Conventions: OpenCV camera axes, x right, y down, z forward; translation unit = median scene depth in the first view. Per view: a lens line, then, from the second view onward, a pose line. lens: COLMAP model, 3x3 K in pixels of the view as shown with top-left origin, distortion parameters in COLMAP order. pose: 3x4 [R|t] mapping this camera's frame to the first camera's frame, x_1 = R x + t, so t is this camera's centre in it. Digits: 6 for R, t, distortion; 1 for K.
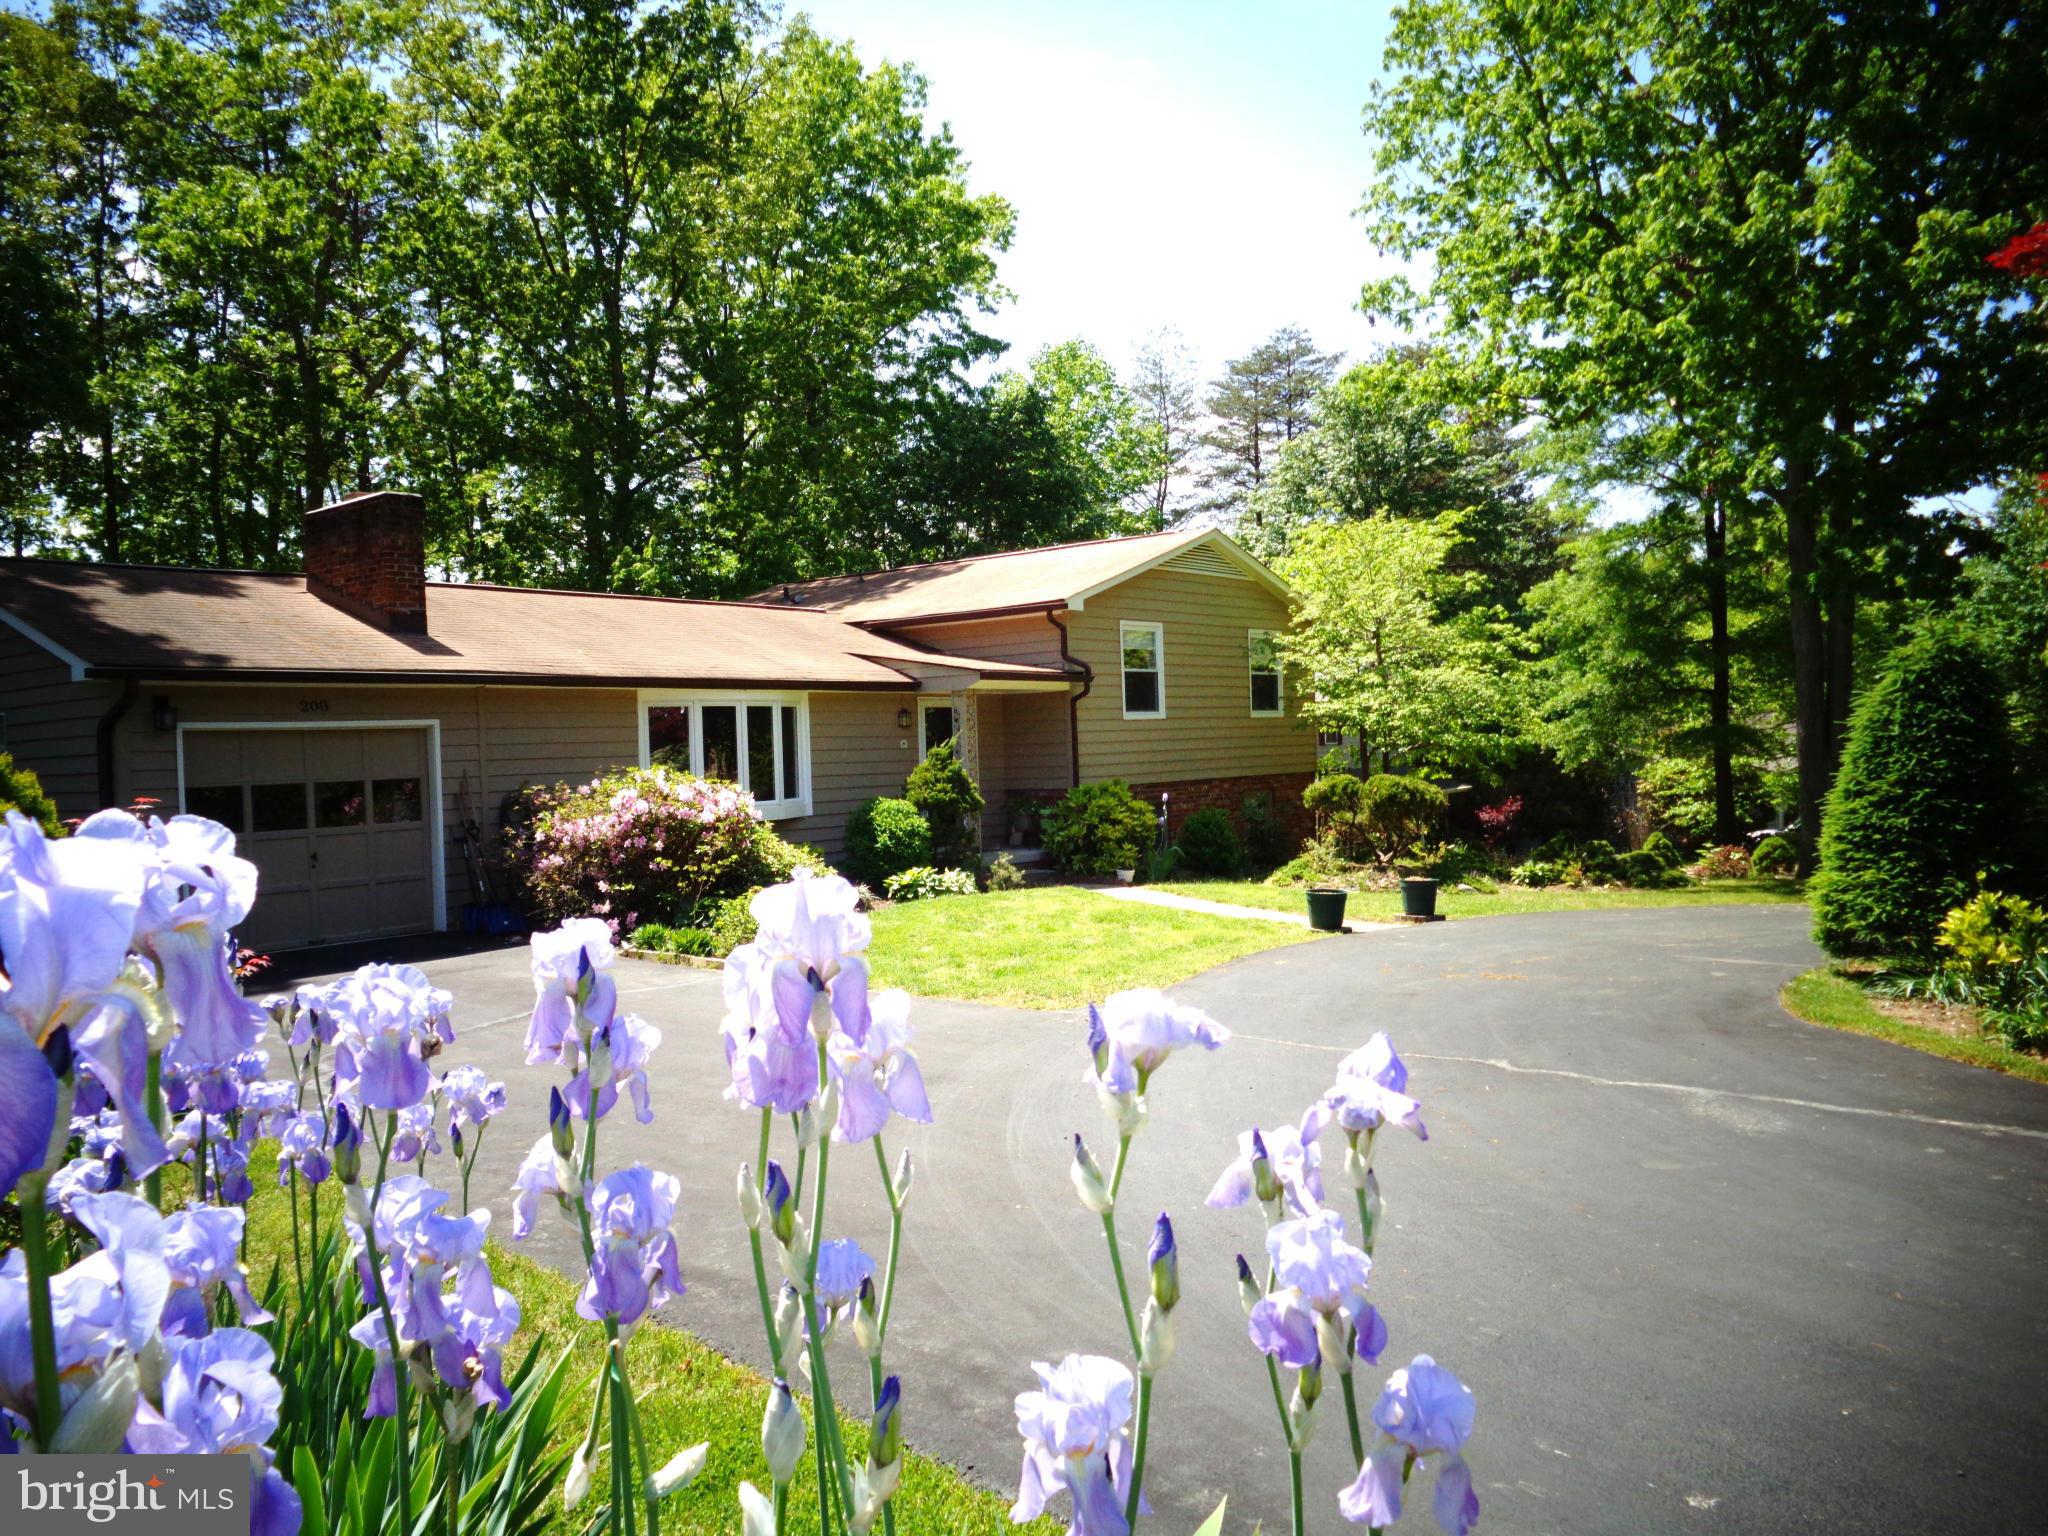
lens RADIAL K [[1512.3, 0, 1024.0], [0, 1512.3, 768.0], [0, 0, 1]] dist [0.008037, -0.000086]
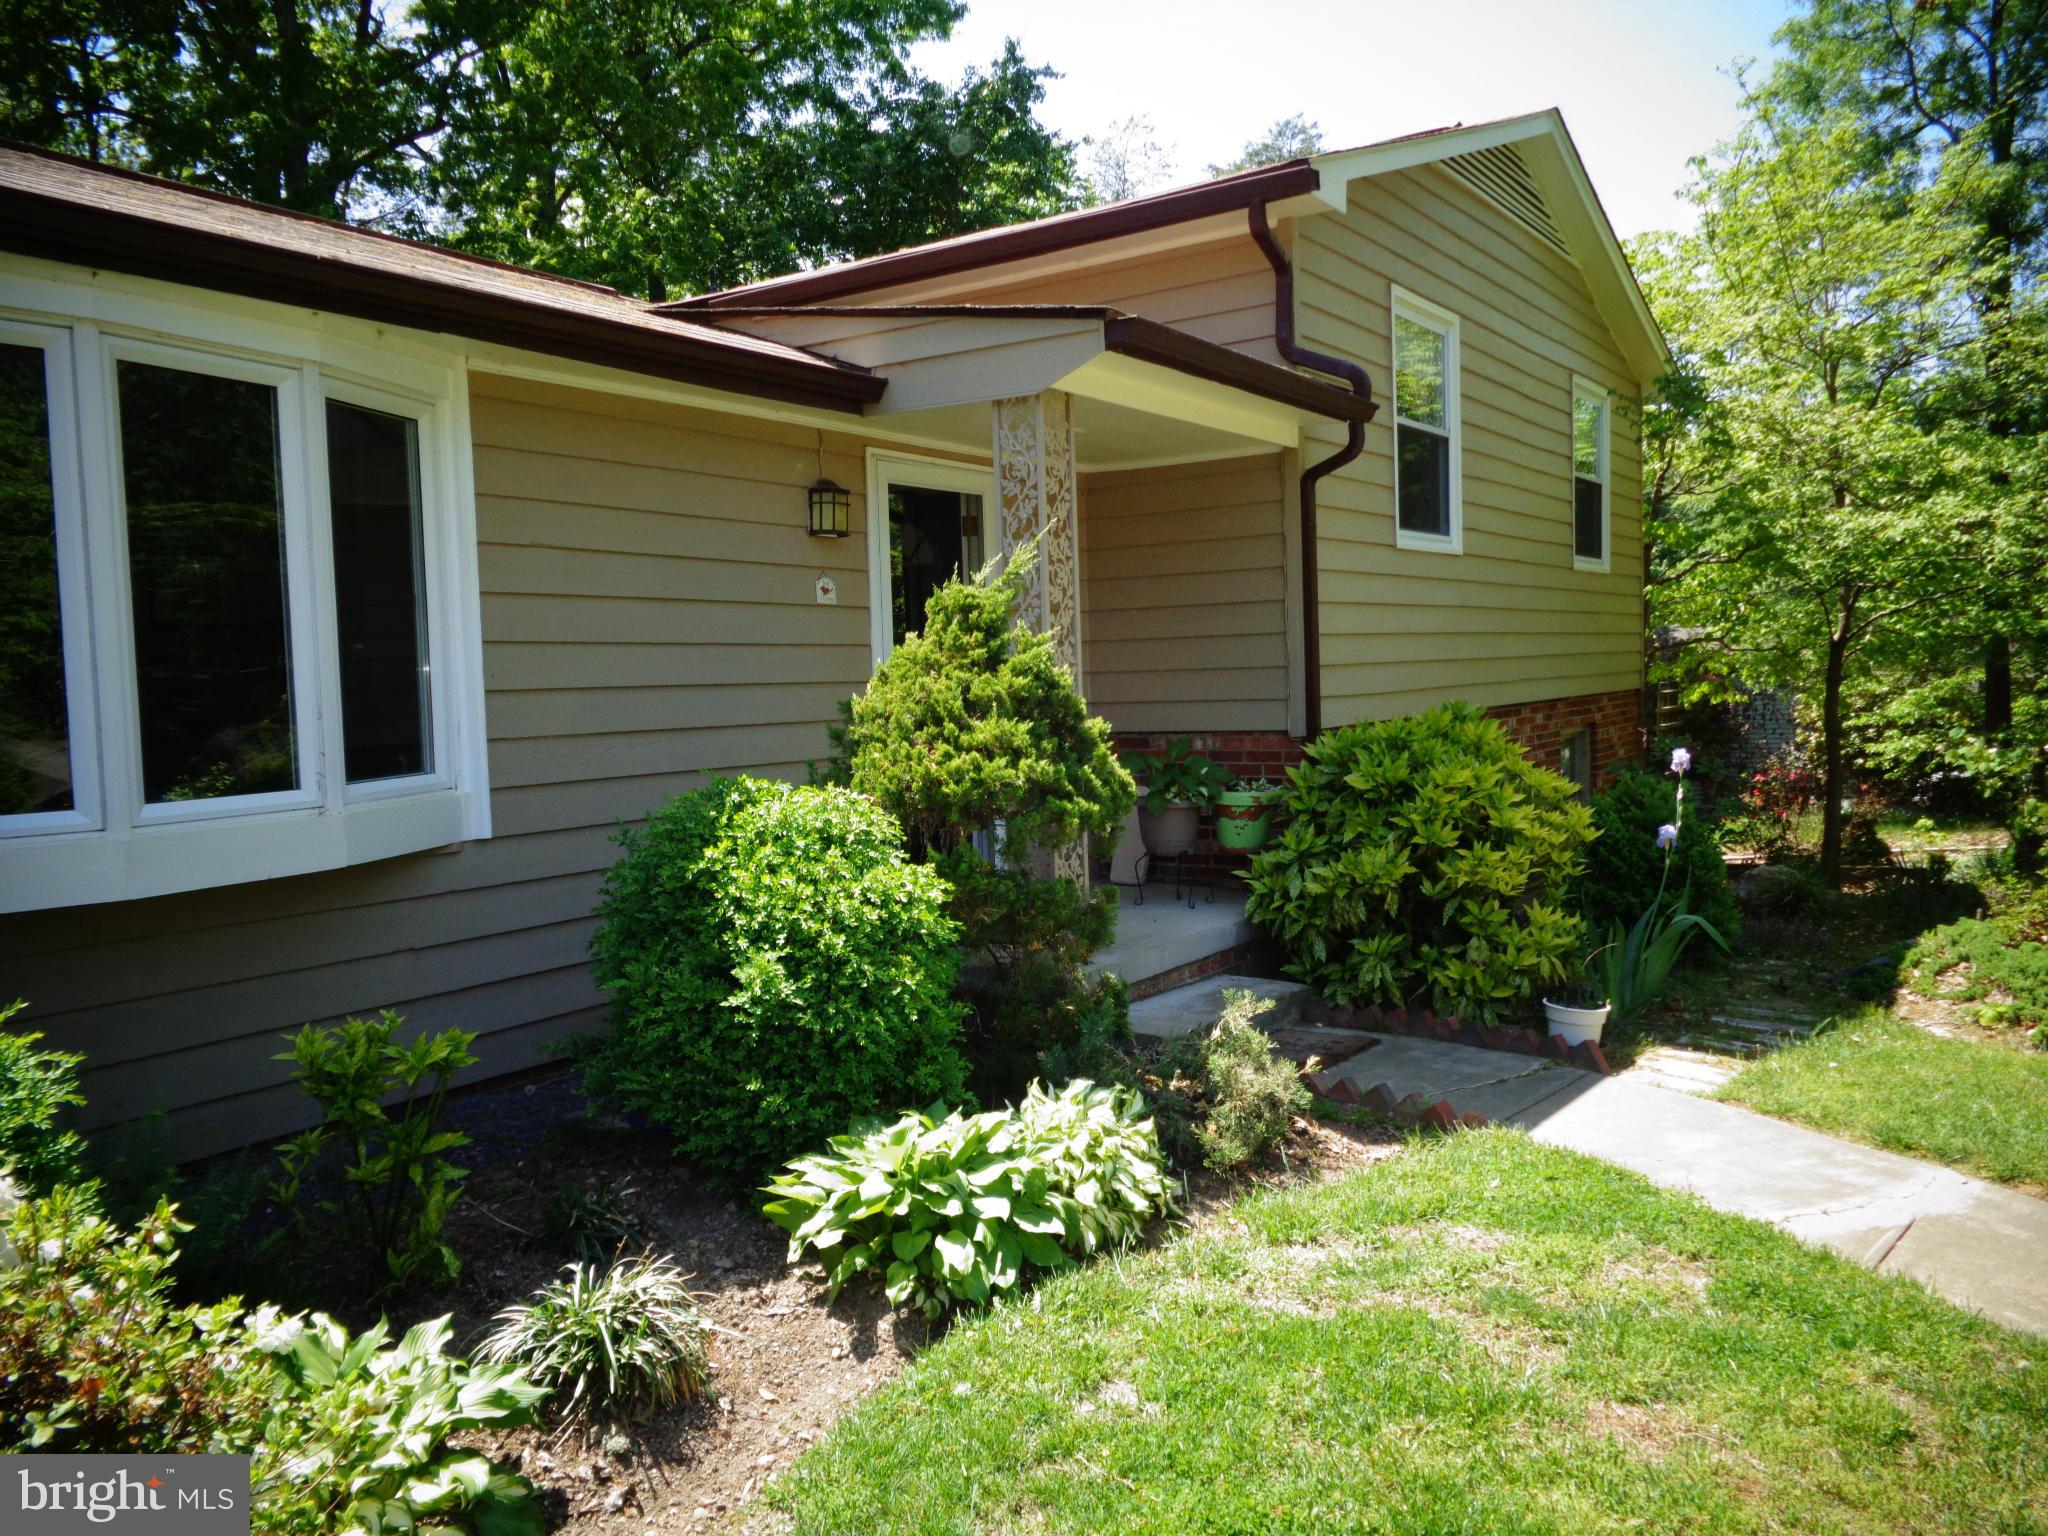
lens RADIAL K [[1512.3, 0, 1024.0], [0, 1512.3, 768.0], [0, 0, 1]] dist [0.008037, -0.000086]
pose [[0.997185, -0.004553, 0.074842, -0.065199], [0.001051, 0.998905, 0.046769, 0.006212], [-0.074973, -0.046559, 0.996098, 0.714503]]
